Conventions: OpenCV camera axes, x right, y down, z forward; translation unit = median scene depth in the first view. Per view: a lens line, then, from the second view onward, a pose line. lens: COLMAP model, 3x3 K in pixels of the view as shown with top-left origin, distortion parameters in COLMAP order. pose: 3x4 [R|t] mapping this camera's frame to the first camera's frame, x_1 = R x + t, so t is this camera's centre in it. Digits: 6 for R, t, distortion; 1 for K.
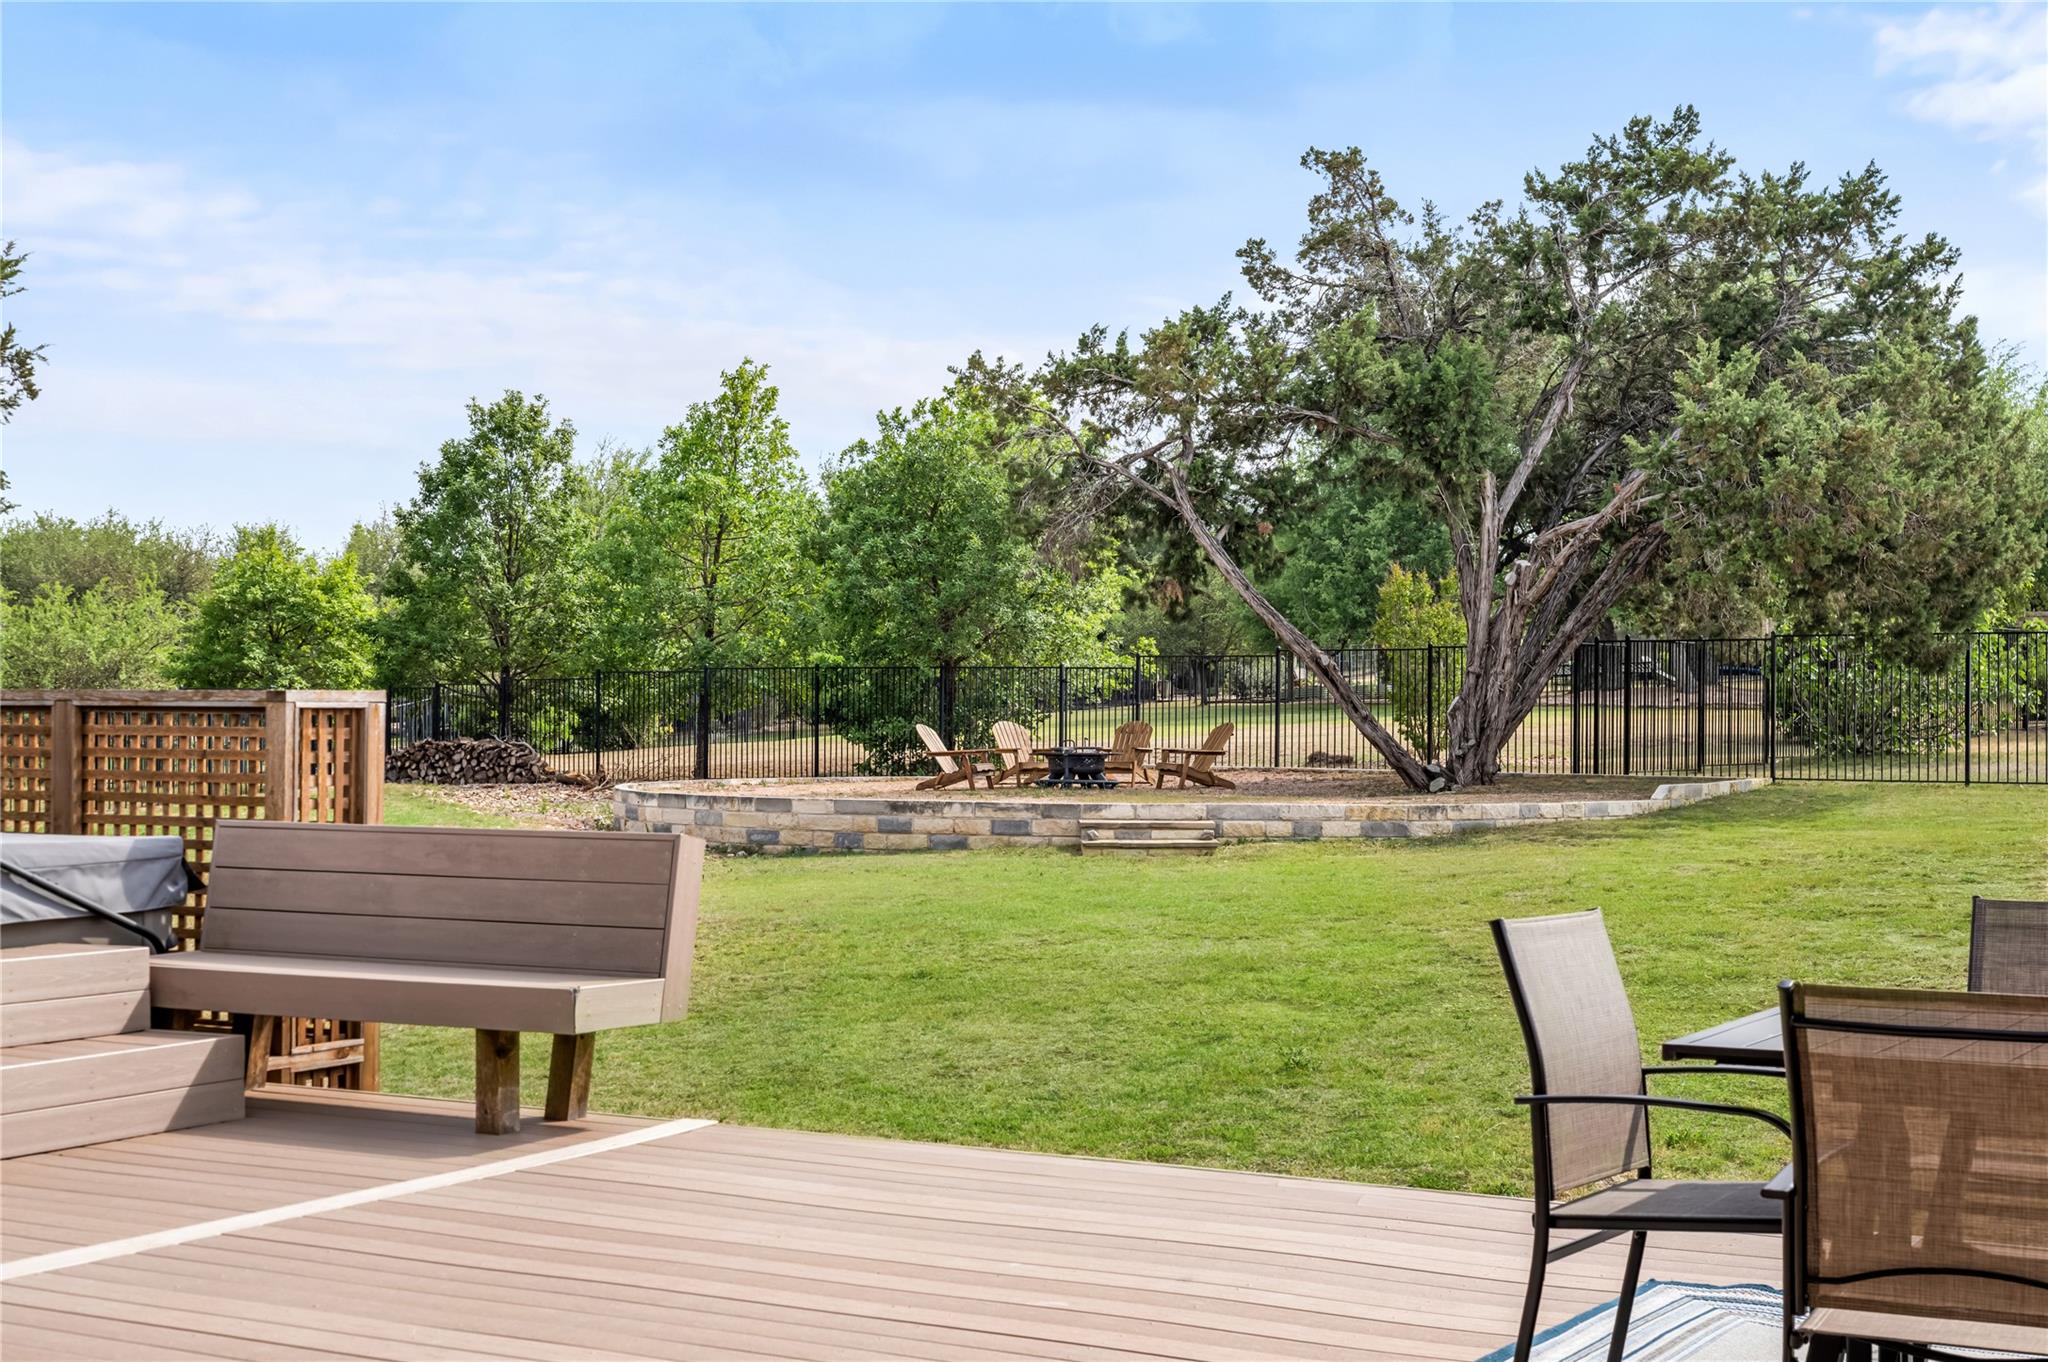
lens RADIAL K [[2857.1, 0, 1024.0], [0, 2857.1, 681.0], [0, 0, 1]] dist [0.025370, 0.069948]
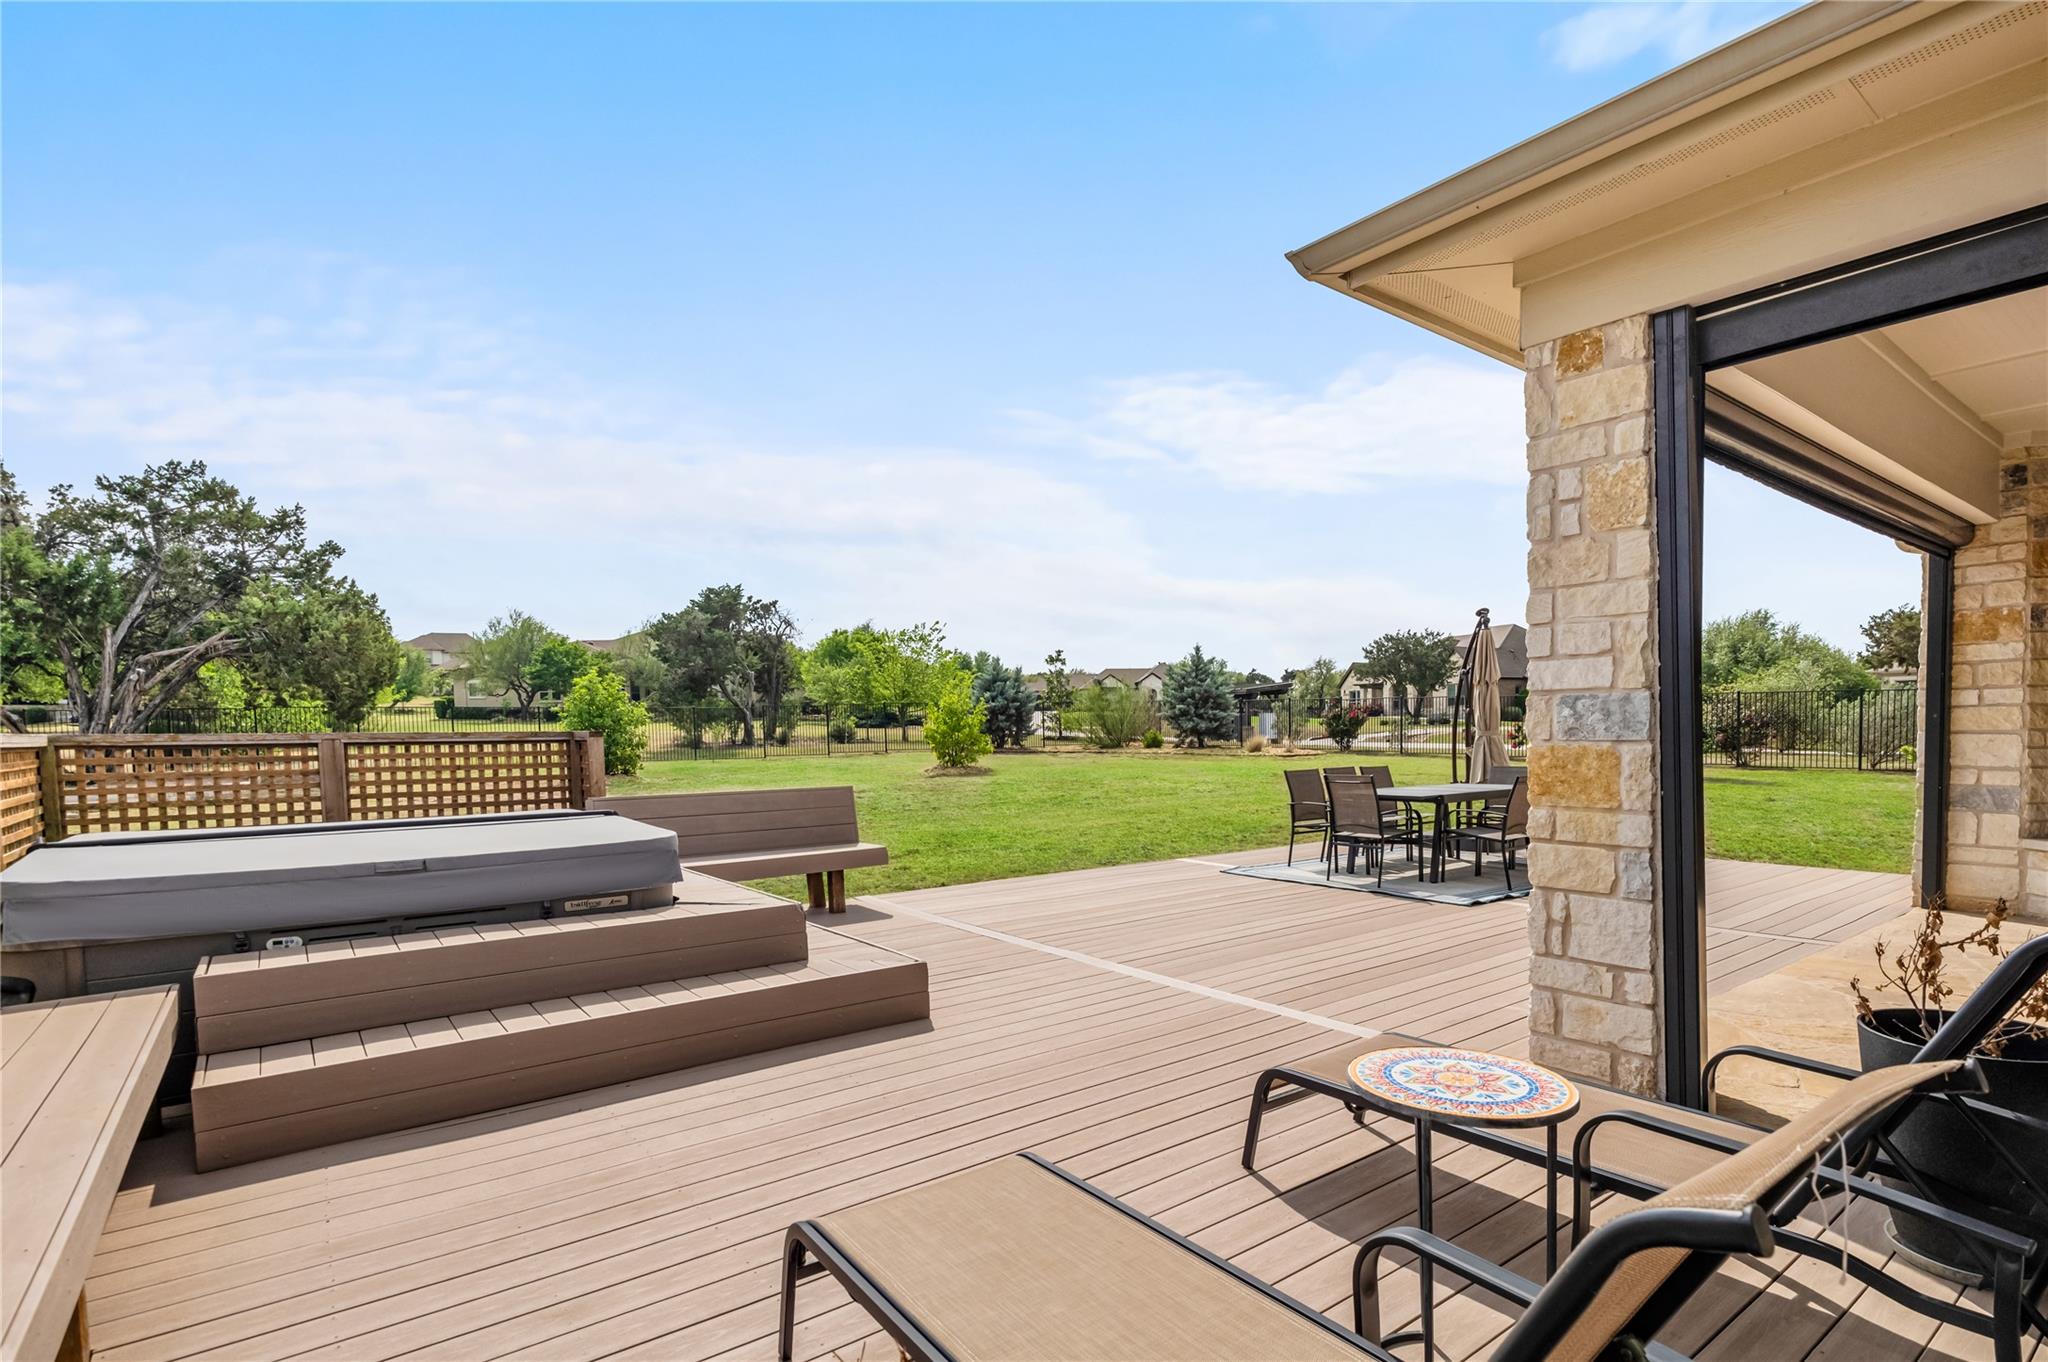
lens RADIAL K [[989.5, 0, 1024.5], [0, 989.5, 723.6], [0, 0, 1]] dist [-0.000160, -0.000046]
pose [[0.385766, -0.004030, 0.922588, -0.220958], [0.005808, 0.999981, 0.001939, -0.000257], [-0.922578, 0.004610, 0.385782, 0.133773]]
